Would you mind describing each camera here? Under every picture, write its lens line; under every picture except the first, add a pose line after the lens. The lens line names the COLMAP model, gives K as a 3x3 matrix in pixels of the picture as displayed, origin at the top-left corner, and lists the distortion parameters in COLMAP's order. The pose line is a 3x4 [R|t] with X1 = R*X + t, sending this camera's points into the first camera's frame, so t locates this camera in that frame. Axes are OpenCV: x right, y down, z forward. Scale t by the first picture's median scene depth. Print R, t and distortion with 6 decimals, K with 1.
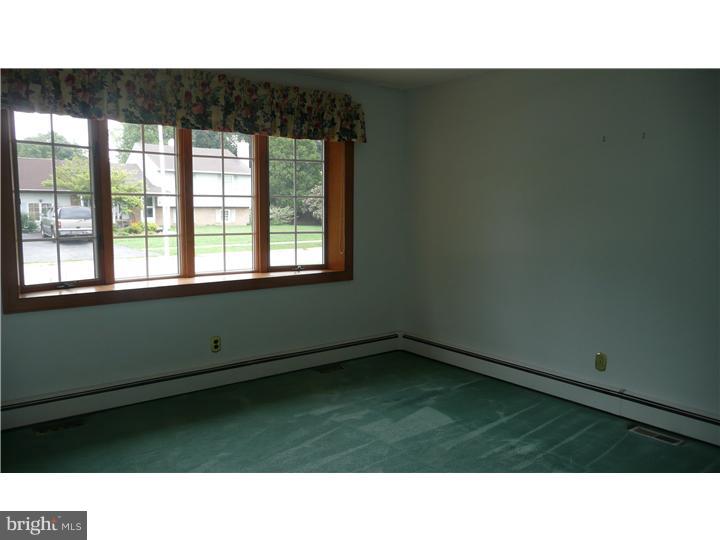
lens RADIAL K [[552.0, 0, 360.0], [0, 552.0, 270.0], [0, 0, 1]] dist [-0.024154, 0.003589]
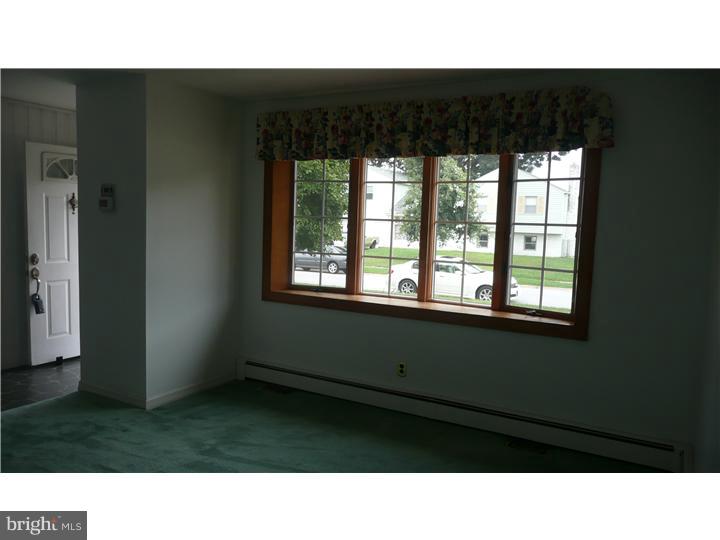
lens RADIAL K [[587.2, 0, 360.0], [0, 587.2, 270.0], [0, 0, 1]] dist [-0.005446, -0.000434]
pose [[0.341747, 0.074896, -0.936803, 0.682752], [-0.143376, 0.989306, 0.026789, -0.058732], [0.928791, 0.125160, 0.348830, 0.526214]]
